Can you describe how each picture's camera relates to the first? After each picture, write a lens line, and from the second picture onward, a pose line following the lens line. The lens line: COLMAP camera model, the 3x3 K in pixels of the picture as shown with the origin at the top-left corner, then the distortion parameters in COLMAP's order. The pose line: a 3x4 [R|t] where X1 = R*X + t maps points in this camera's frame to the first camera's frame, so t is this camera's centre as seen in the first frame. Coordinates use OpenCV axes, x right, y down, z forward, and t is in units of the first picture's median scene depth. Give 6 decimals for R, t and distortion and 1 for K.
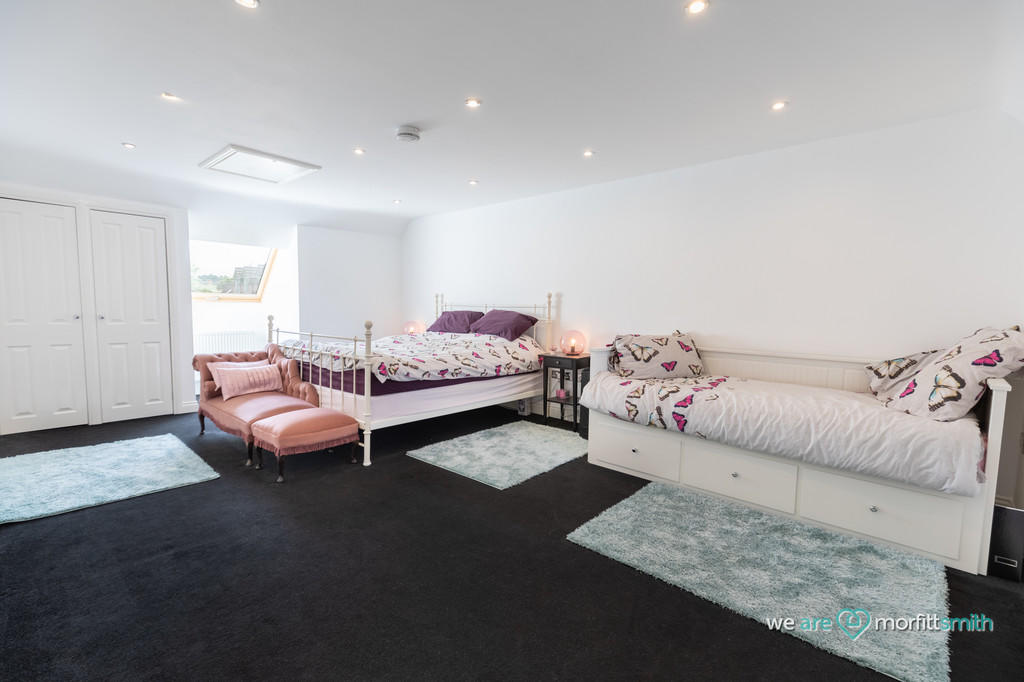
lens RADIAL K [[447.4, 0, 512.0], [0, 447.4, 341.0], [0, 0, 1]] dist [-0.000201, -0.000005]
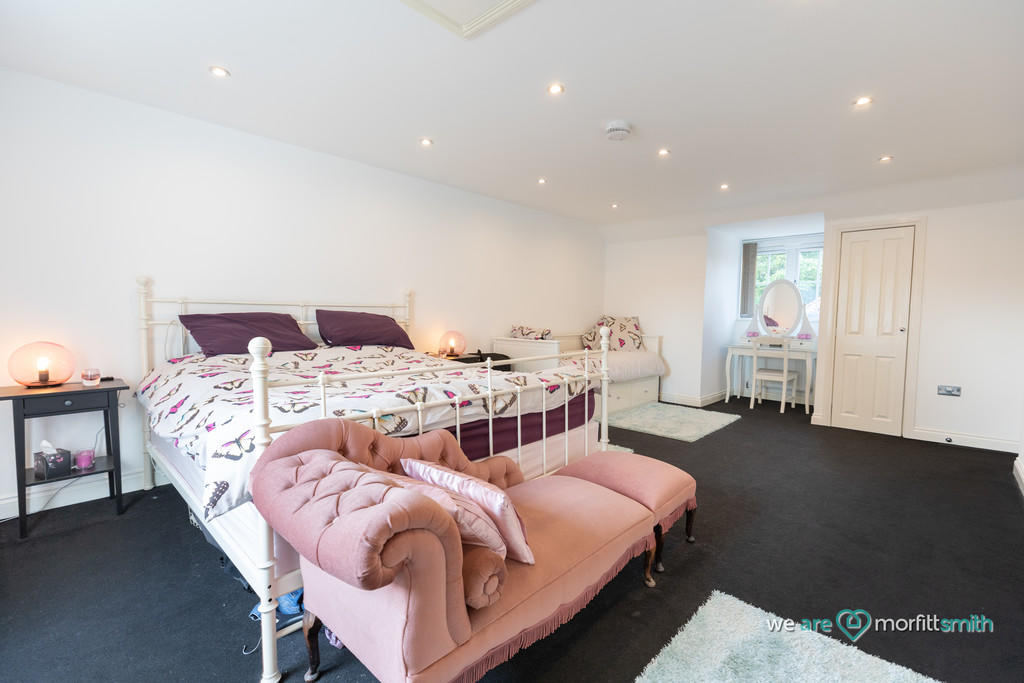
lens RADIAL K [[447.4, 0, 512.0], [0, 447.4, 341.5], [0, 0, 1]] dist [-0.000201, -0.000005]
pose [[0.016161, -0.077929, 0.996828, -1.085753], [0.058835, 0.995305, 0.076856, -0.089493], [-0.998137, 0.057406, 0.020670, 1.073158]]
